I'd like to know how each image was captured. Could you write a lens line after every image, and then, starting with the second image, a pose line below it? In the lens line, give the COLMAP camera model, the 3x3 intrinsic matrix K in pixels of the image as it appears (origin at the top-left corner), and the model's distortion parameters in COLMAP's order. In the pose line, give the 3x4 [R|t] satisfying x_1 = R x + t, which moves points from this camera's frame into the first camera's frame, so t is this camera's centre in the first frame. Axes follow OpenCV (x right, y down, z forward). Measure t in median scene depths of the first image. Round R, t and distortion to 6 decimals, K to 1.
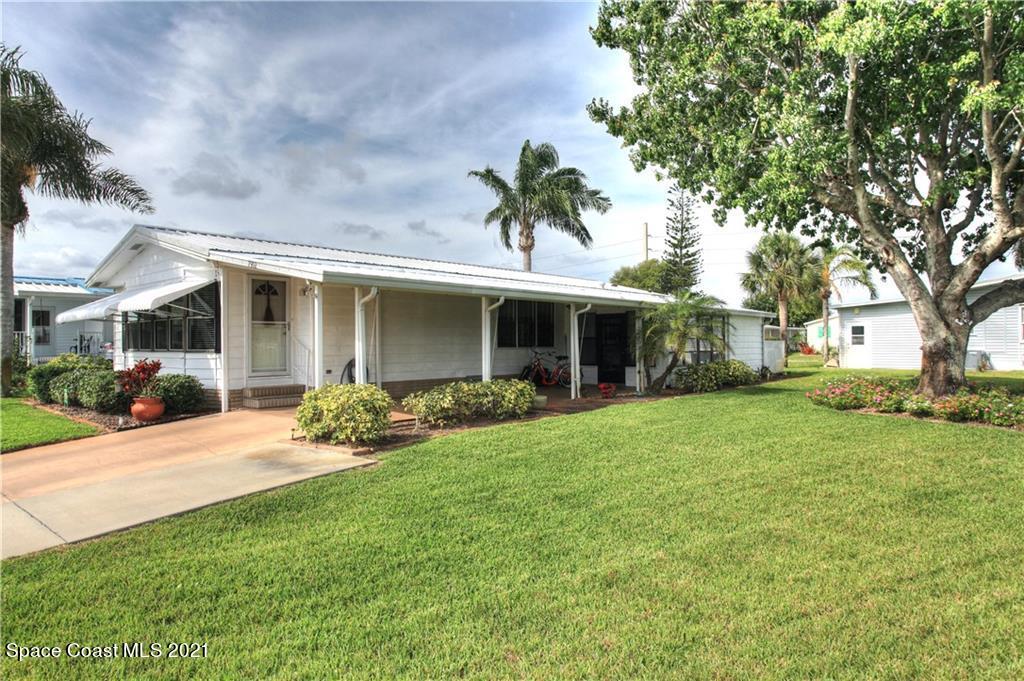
lens RADIAL K [[611.8, 0, 516.2], [0, 611.8, 341.5], [0, 0, 1]] dist [-0.027237, 0.008499]
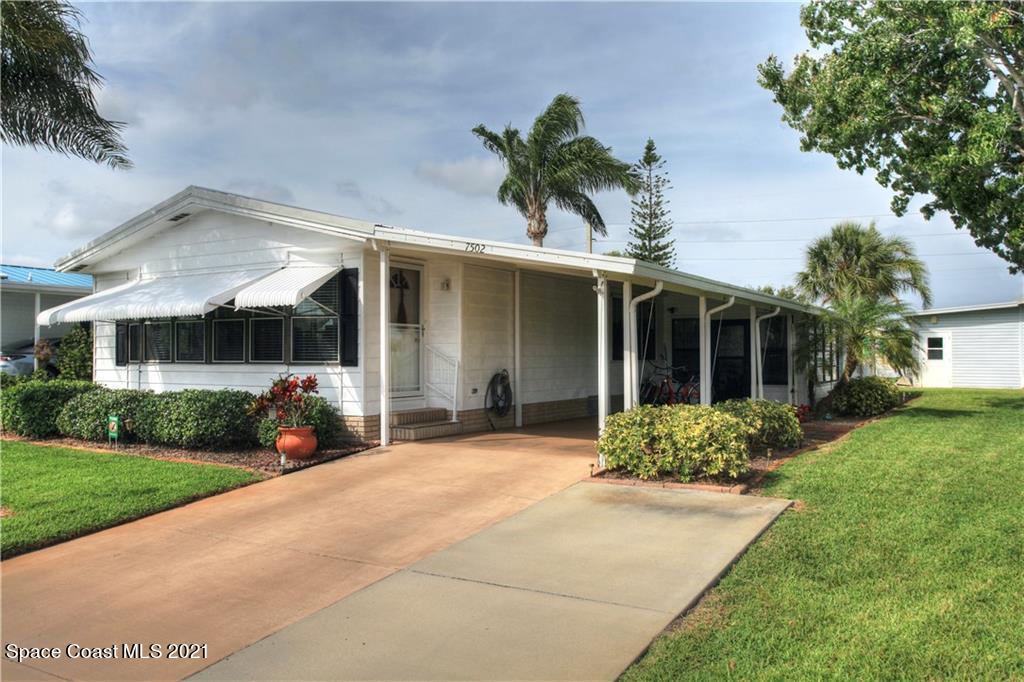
lens RADIAL K [[788.4, 0, 521.4], [0, 788.4, 340.8], [0, 0, 1]] dist [0.004522, 0.008845]
pose [[0.986179, 0.008011, 0.165490, -0.355409], [-0.005087, 0.999824, -0.018081, 0.003863], [-0.165606, 0.016989, 0.986046, 0.019790]]
